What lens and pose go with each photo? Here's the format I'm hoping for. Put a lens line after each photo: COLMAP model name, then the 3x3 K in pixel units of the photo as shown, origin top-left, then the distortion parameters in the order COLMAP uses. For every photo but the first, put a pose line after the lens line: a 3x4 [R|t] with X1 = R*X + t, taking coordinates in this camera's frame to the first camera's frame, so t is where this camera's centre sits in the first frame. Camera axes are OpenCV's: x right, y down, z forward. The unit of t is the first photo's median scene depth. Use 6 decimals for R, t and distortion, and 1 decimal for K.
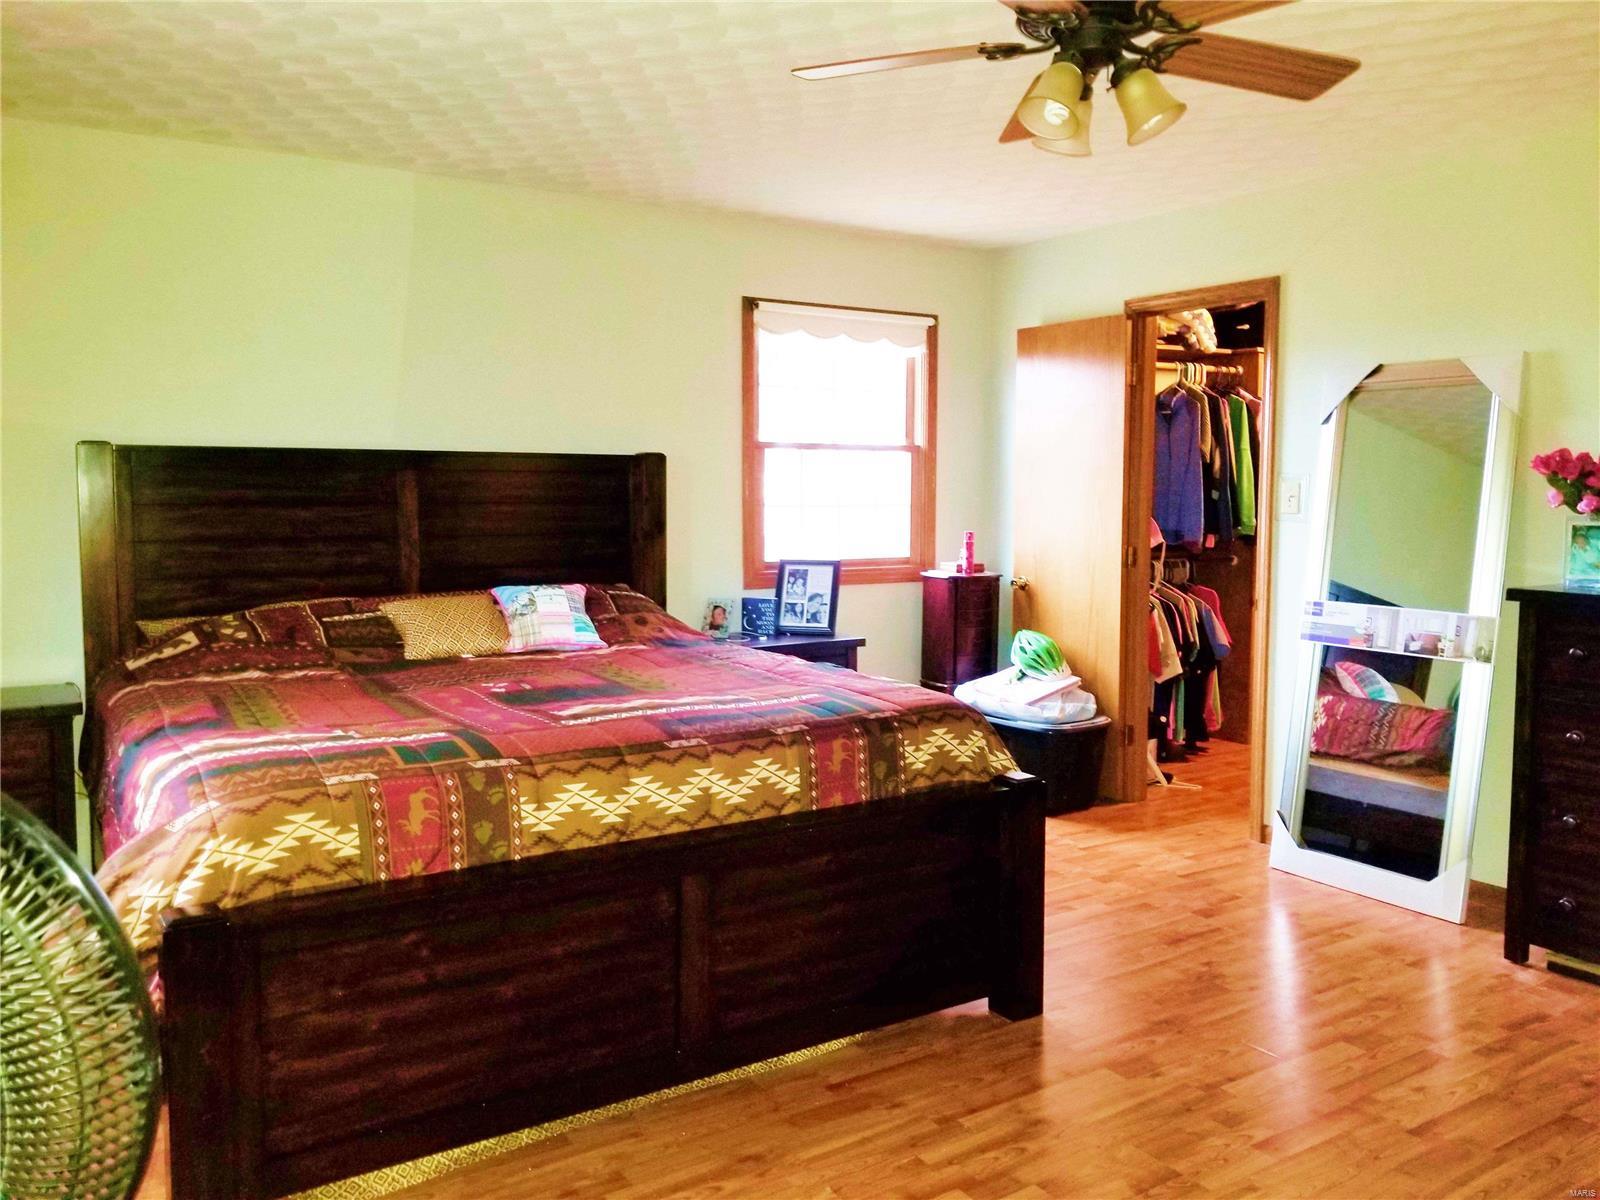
lens RADIAL K [[1251.6, 0, 770.5], [0, 1251.6, 593.0], [0, 0, 1]] dist [0.135080, -0.220981]
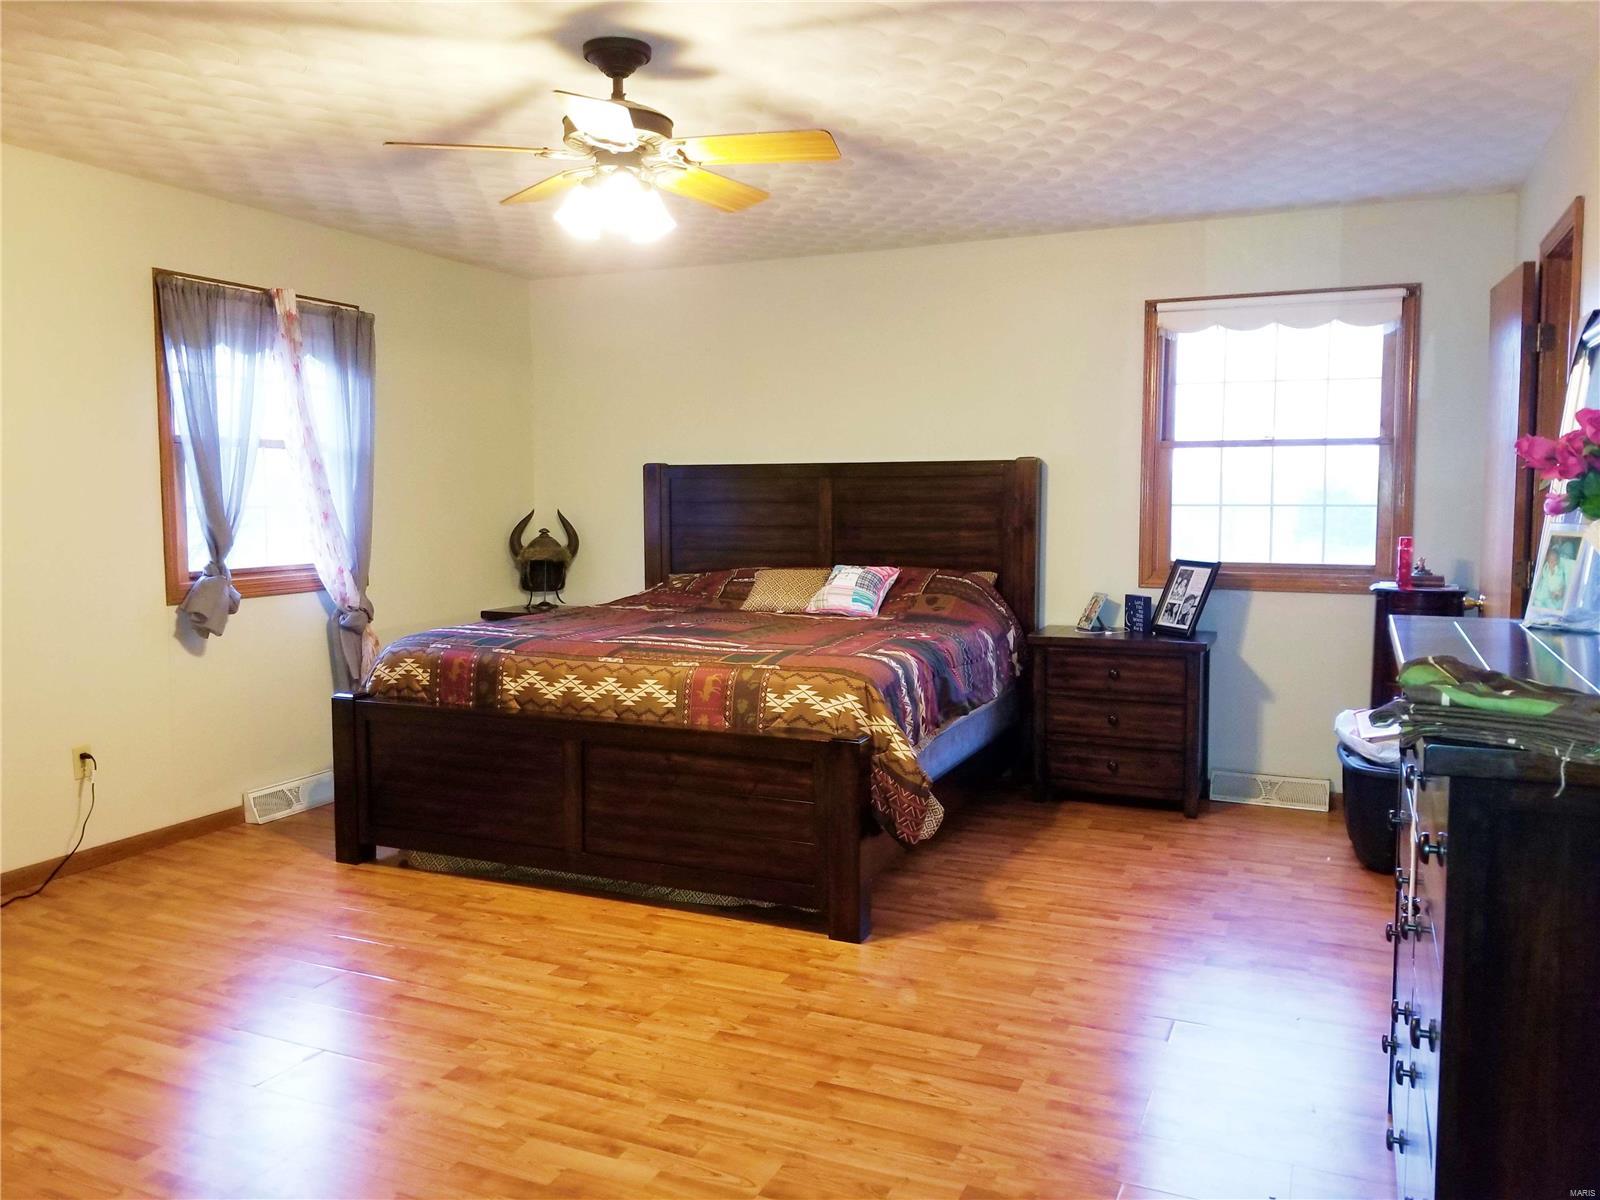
lens RADIAL K [[1251.6, 0, 770.5], [0, 1251.6, 593.0], [0, 0, 1]] dist [0.135080, -0.220981]
pose [[0.535838, 0.064000, -0.841892, 0.704885], [-0.067029, 0.997200, 0.033144, -0.012120], [0.841656, 0.038671, 0.538628, 0.191852]]
